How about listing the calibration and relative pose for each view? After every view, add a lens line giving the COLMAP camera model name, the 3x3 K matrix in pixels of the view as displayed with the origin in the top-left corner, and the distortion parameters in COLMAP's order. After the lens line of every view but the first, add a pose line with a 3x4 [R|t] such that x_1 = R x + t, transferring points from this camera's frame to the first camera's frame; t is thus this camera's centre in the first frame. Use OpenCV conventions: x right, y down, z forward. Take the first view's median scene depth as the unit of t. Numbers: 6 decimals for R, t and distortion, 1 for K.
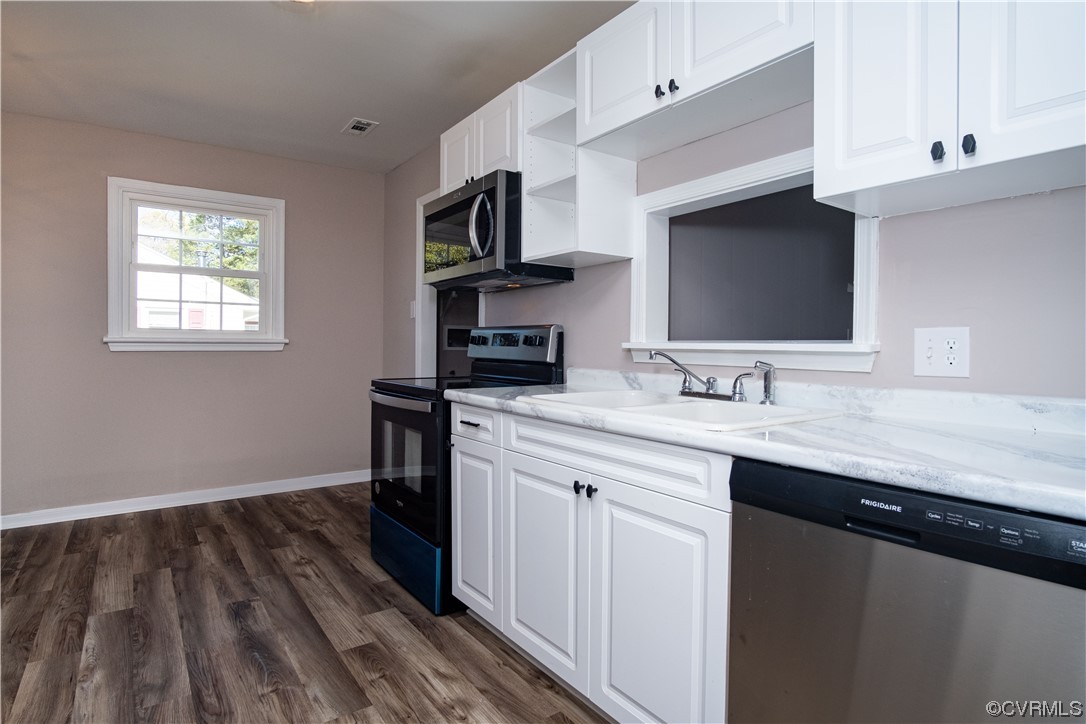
lens RADIAL K [[581.9, 0, 540.7], [0, 581.9, 356.0], [0, 0, 1]] dist [-0.027087, 0.007830]
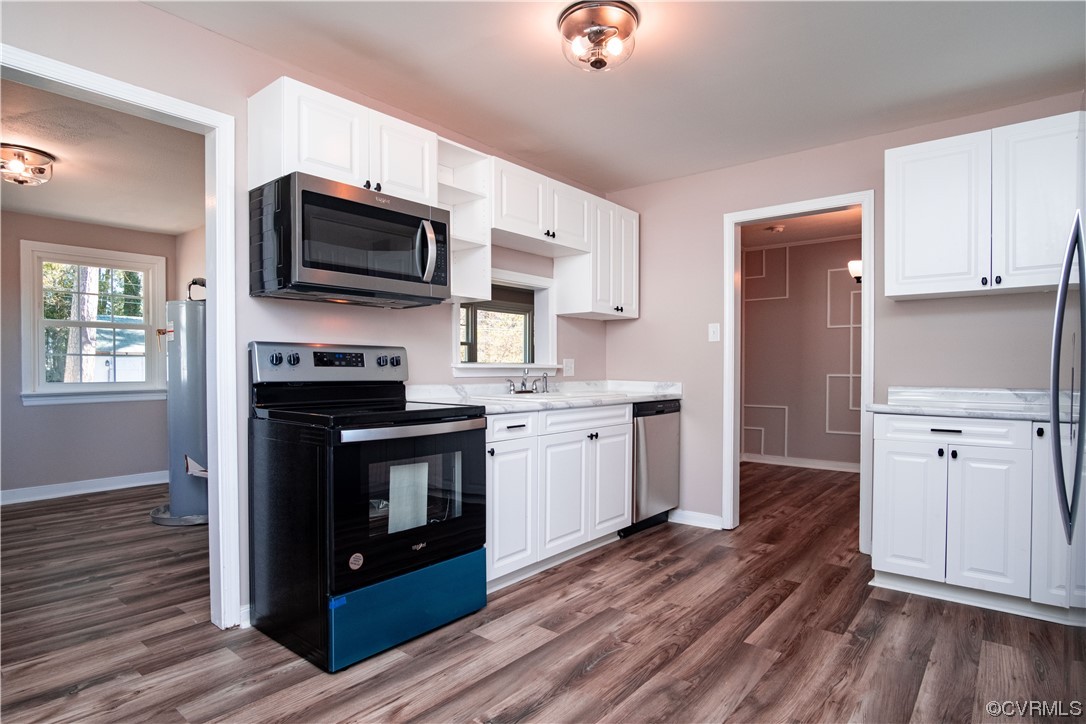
lens RADIAL K [[584.5, 0, 543.0], [0, 584.5, 362.0], [0, 0, 1]] dist [-0.038996, 0.009989]
pose [[-0.264979, 0.000949, 0.964254, -1.254458], [0.012405, 0.999920, 0.002424, -0.027830], [-0.964174, 0.012604, -0.264970, 1.147920]]
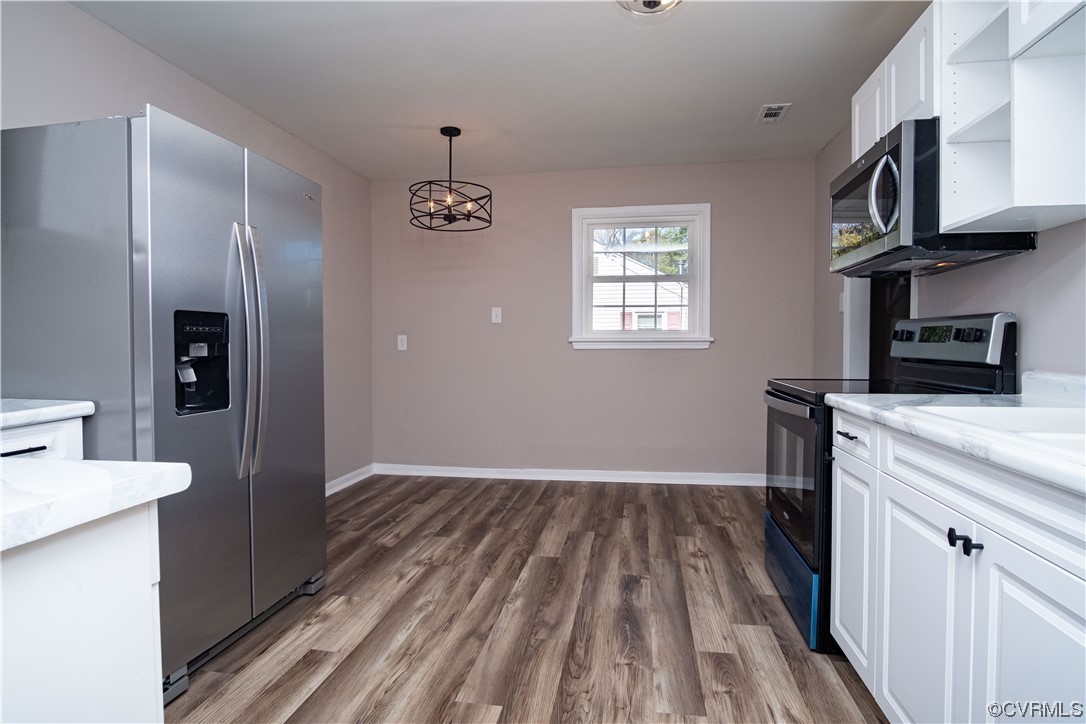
lens RADIAL K [[581.9, 0, 540.7], [0, 581.9, 356.0], [0, 0, 1]] dist [-0.027087, 0.007830]
pose [[0.707699, 0.007900, -0.706470, 0.137324], [-0.005504, 0.999969, 0.005669, -0.000250], [0.706493, -0.000124, 0.707720, 0.090160]]
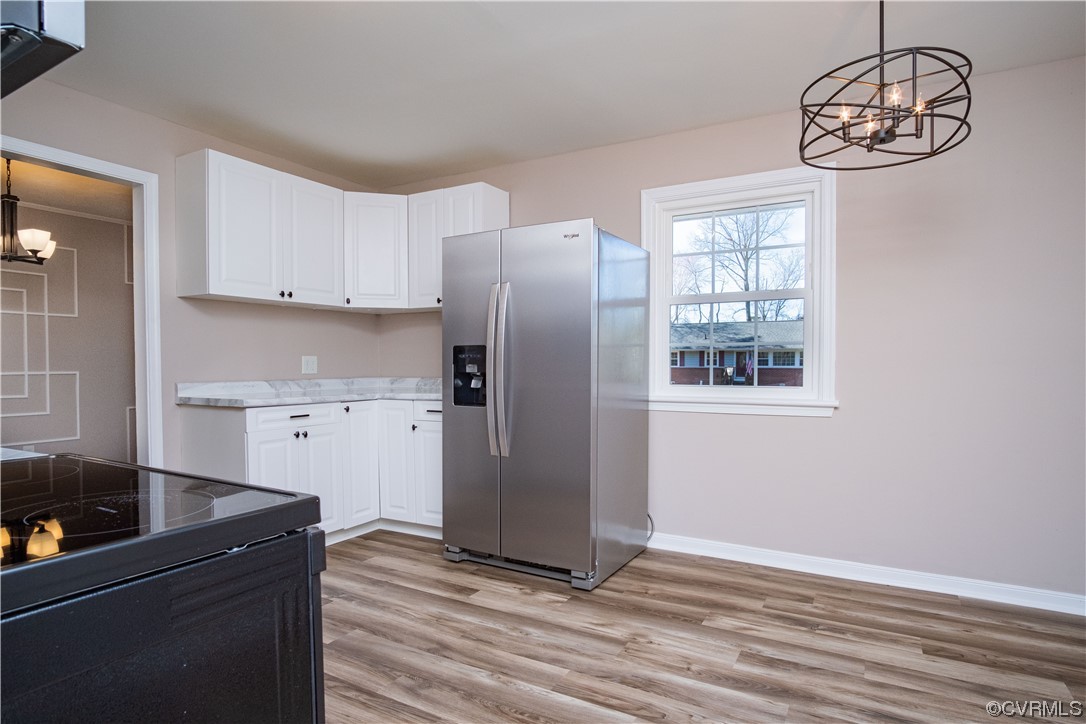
lens RADIAL K [[584.5, 0, 543.0], [0, 584.5, 362.0], [0, 0, 1]] dist [-0.038996, 0.009989]
pose [[-0.905454, -0.010121, -0.424323, -0.322809], [-0.016095, 0.999815, 0.010497, -0.033422], [0.424138, 0.016334, -0.905450, 1.579518]]
